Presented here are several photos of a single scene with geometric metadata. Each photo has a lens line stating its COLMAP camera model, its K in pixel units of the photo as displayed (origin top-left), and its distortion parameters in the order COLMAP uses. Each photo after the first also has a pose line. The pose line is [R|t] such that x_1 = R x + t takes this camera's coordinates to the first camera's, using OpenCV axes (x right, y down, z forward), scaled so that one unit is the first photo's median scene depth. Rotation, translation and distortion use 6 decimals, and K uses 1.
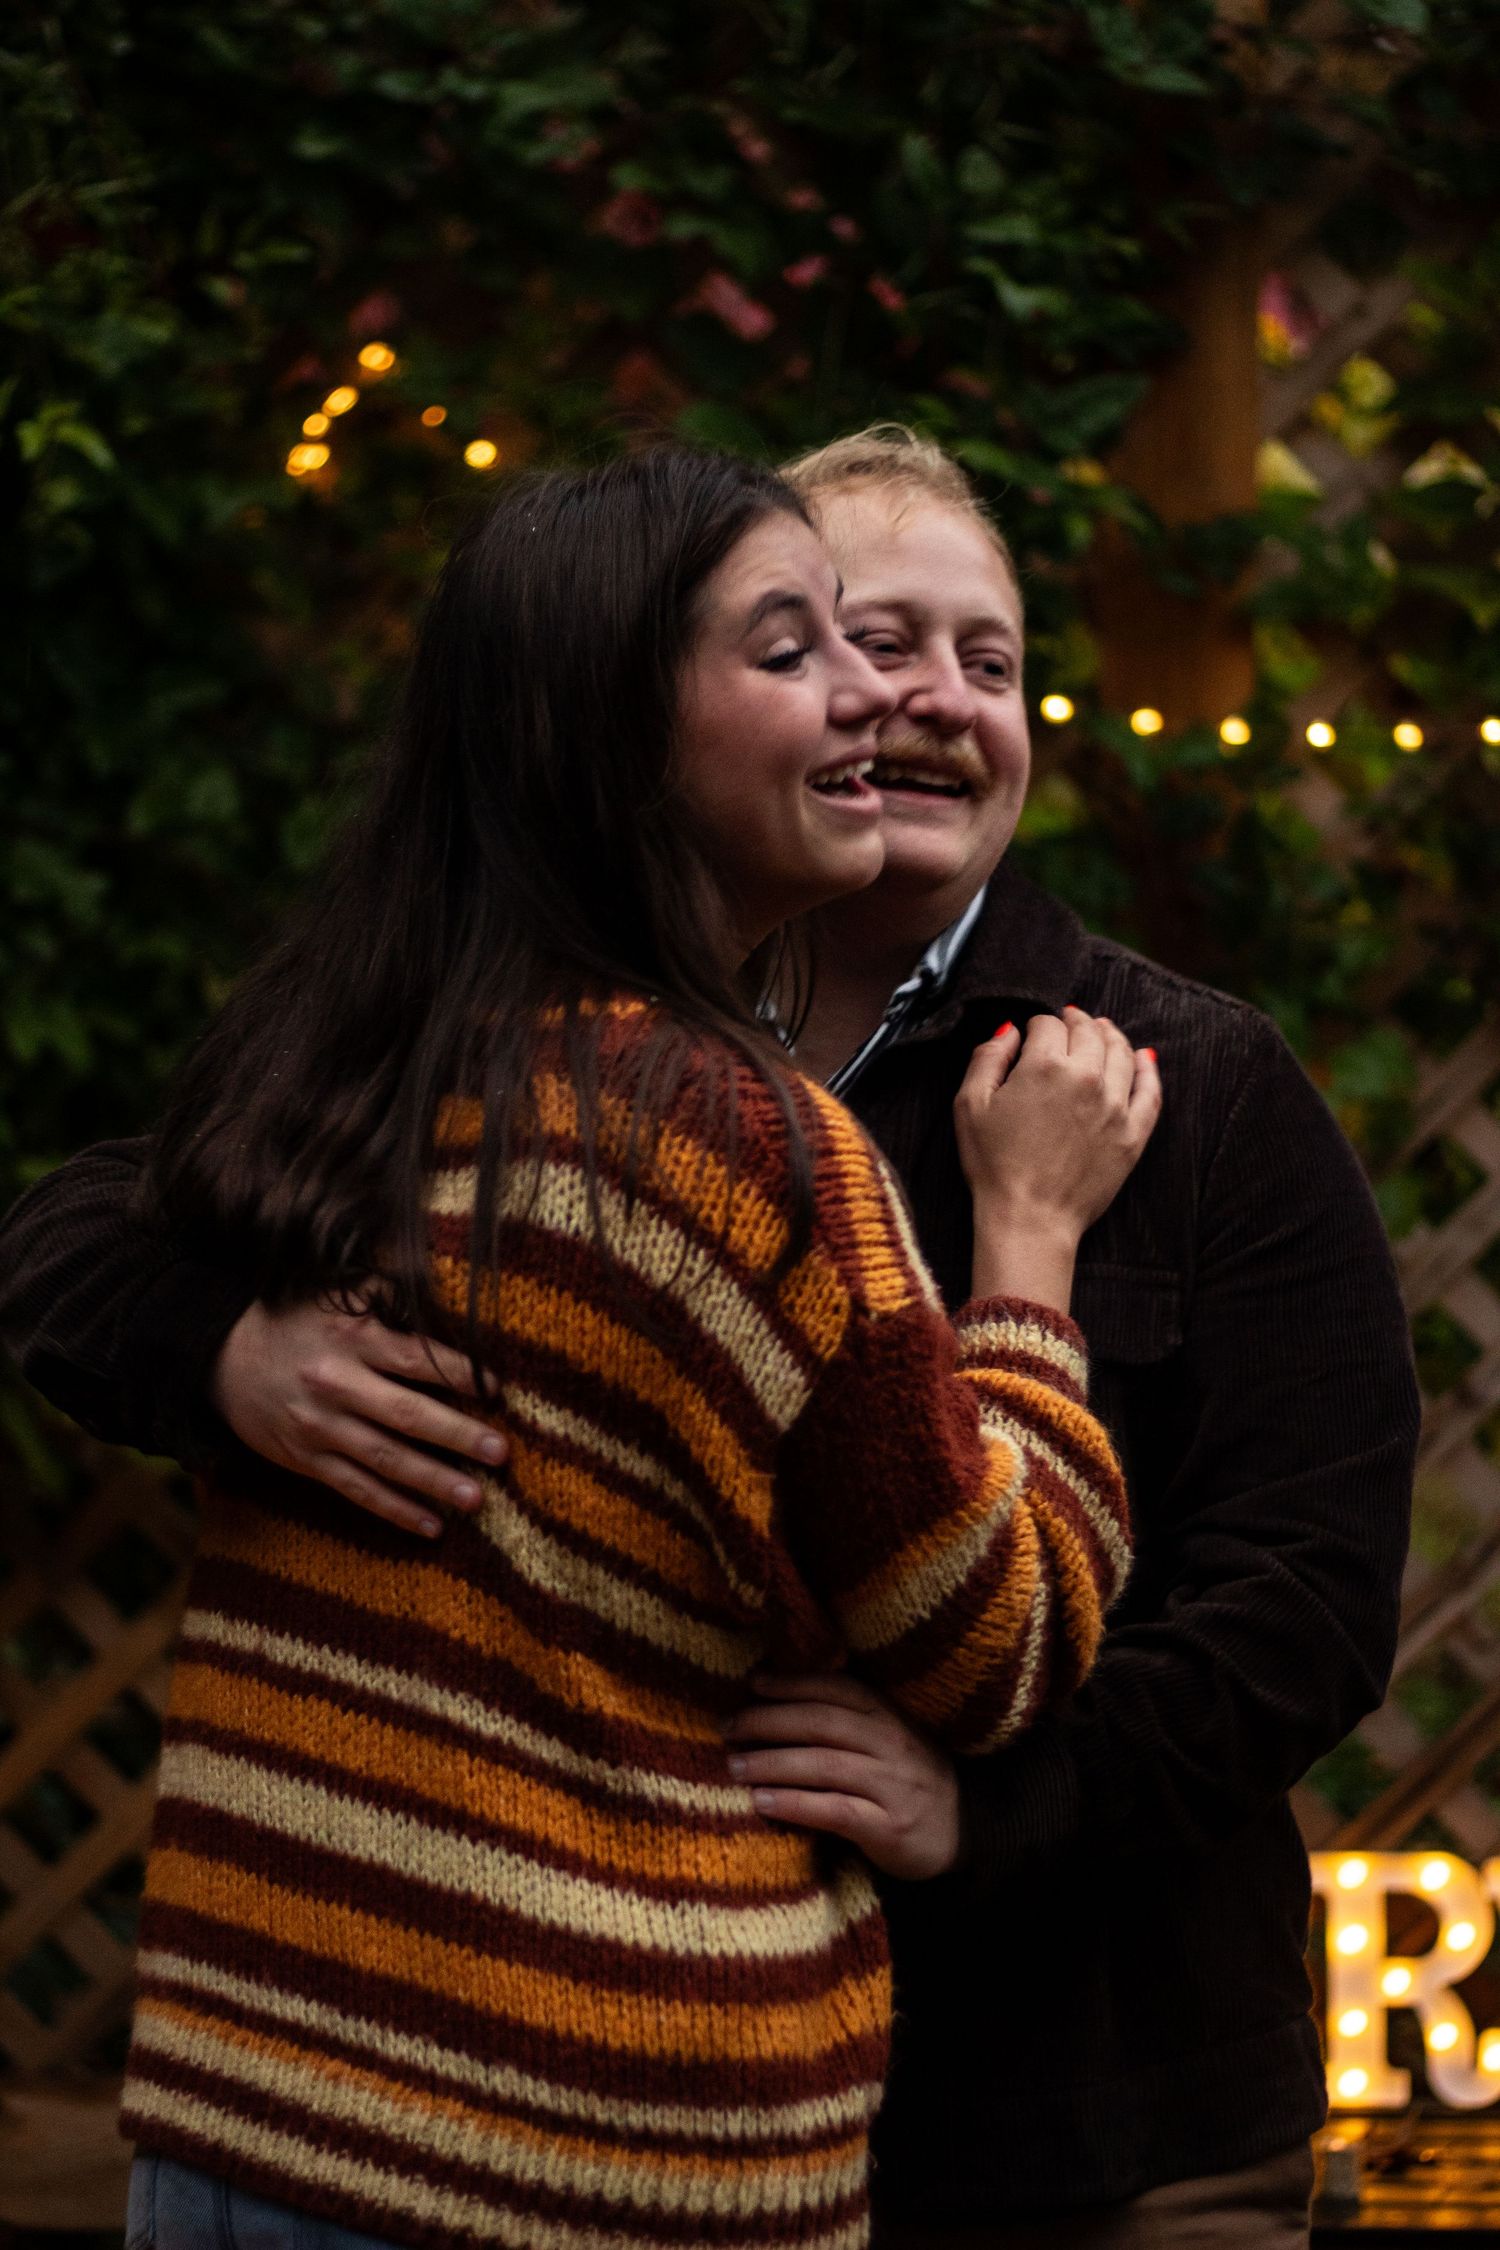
lens RADIAL K [[5242.6, 0, 750.0], [0, 5242.6, 1125.0], [0, 0, 1]] dist [-0.121751, -0.380366]
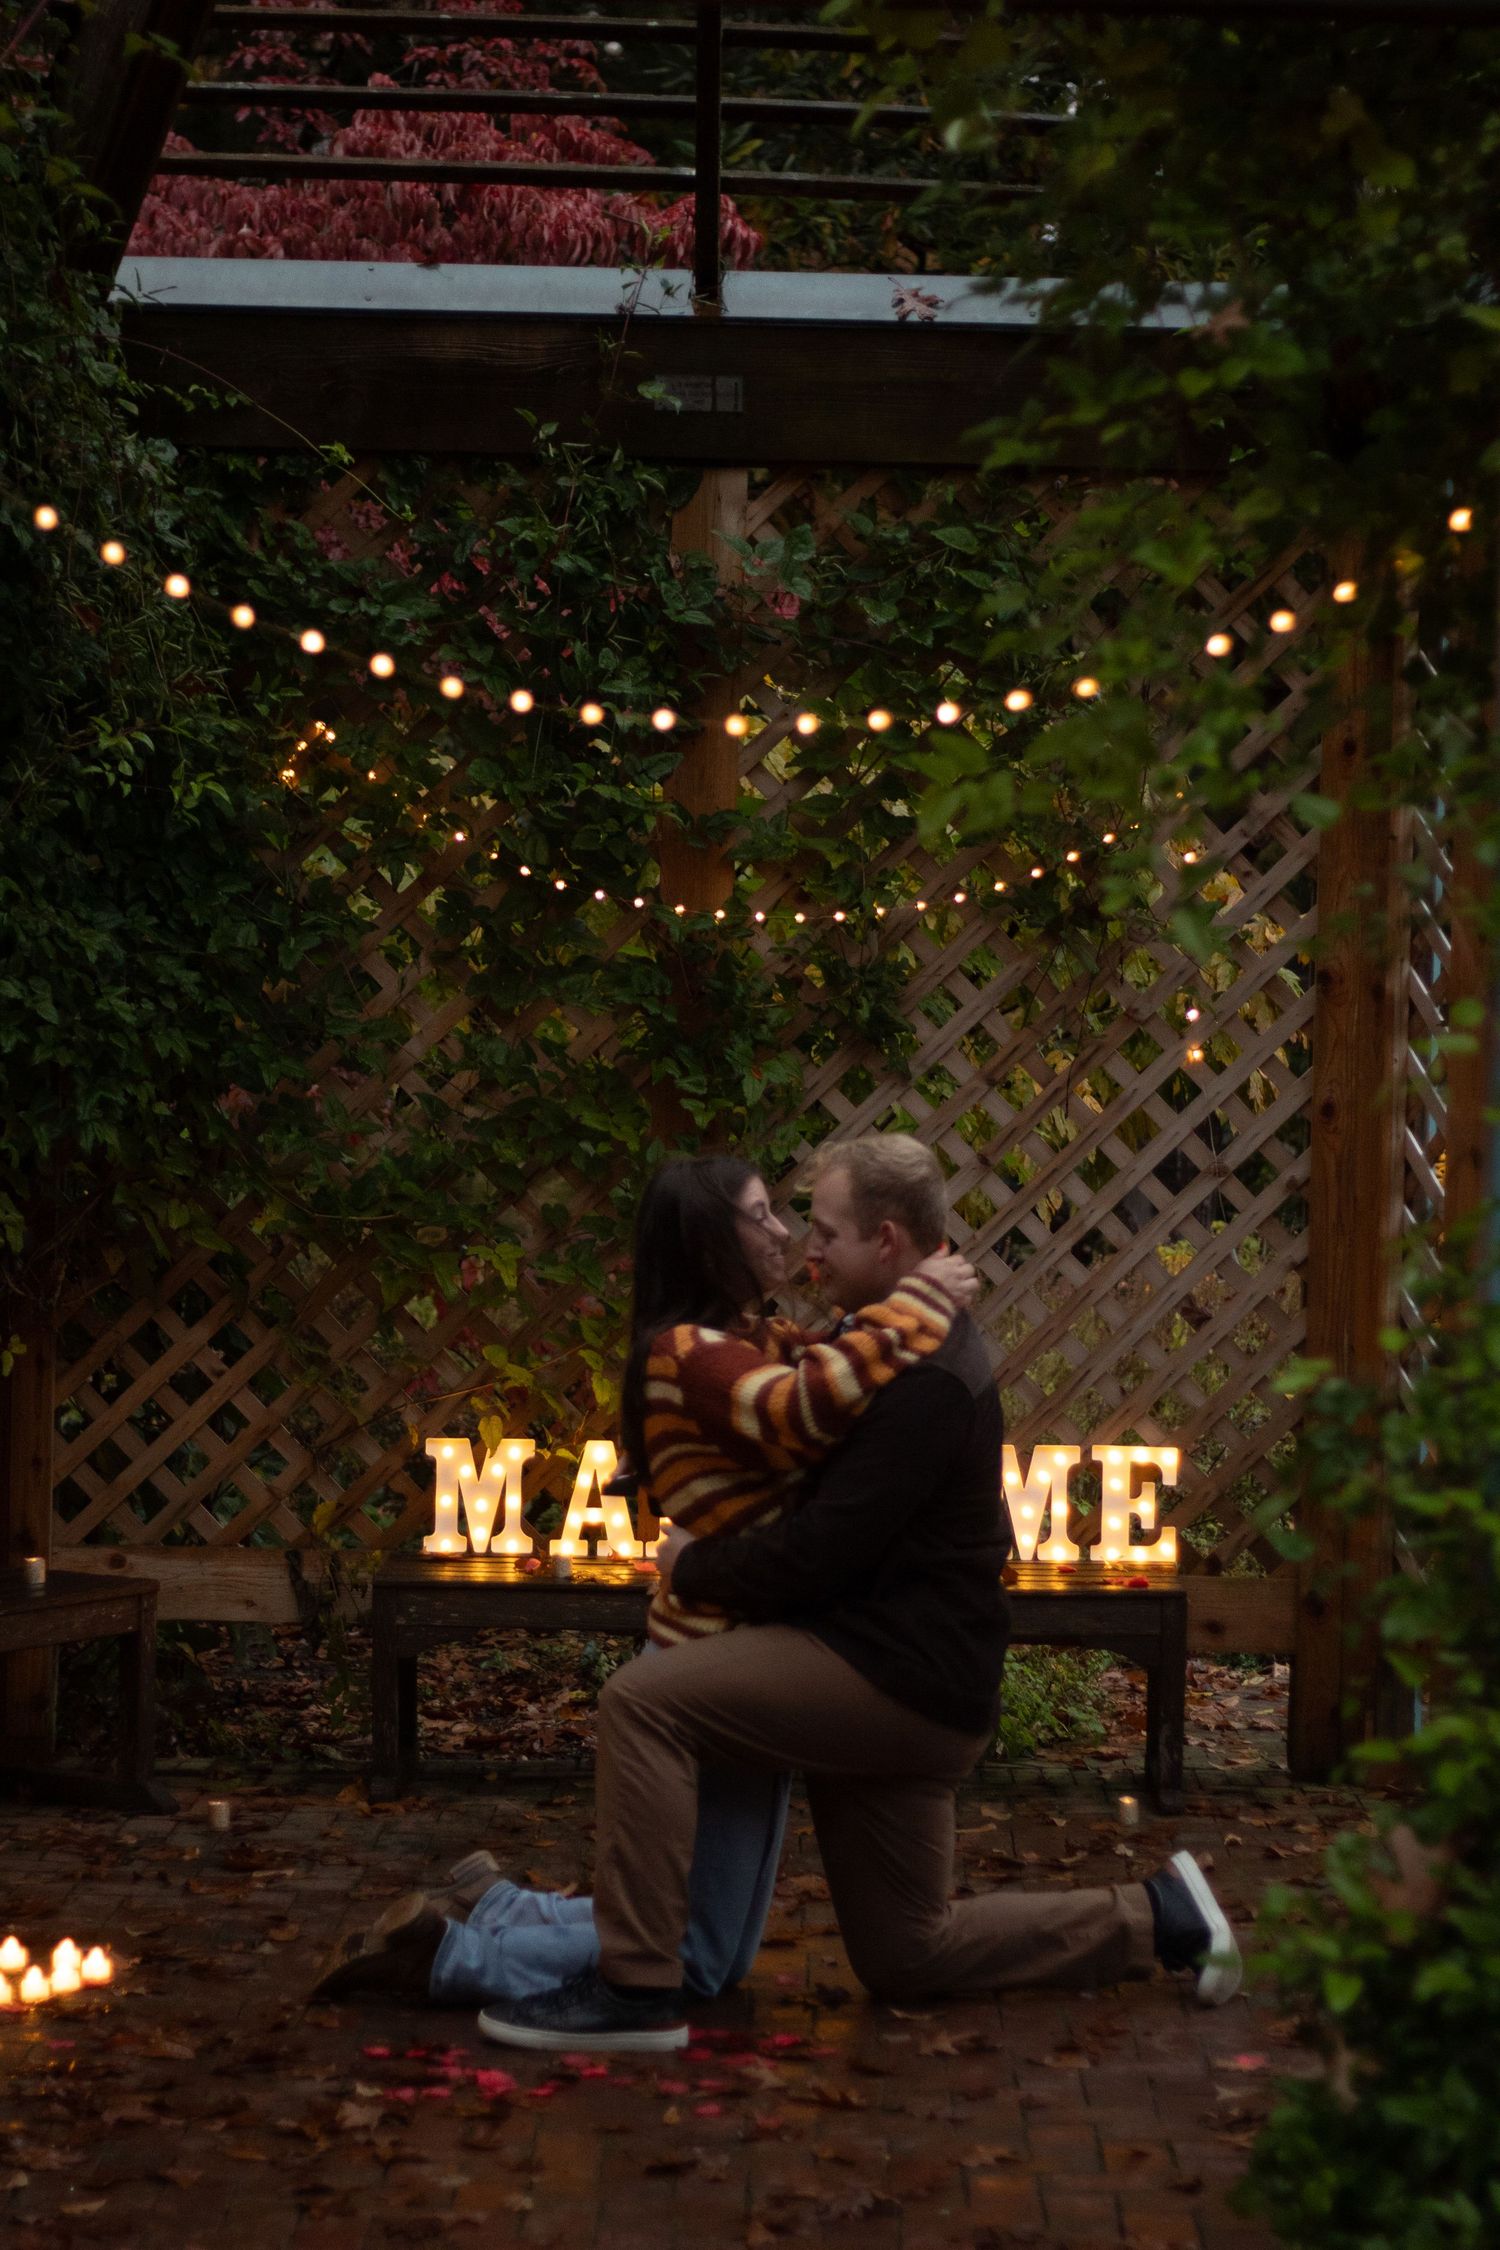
lens RADIAL K [[5242.6, 0, 750.0], [0, 5242.6, 1125.0], [0, 0, 1]] dist [-0.121751, -0.380366]
pose [[0.997139, 0.013144, 0.074441, -0.056643], [-0.013161, 0.999913, -0.000263, 0.012836], [-0.074438, -0.000717, 0.997225, -1.179665]]
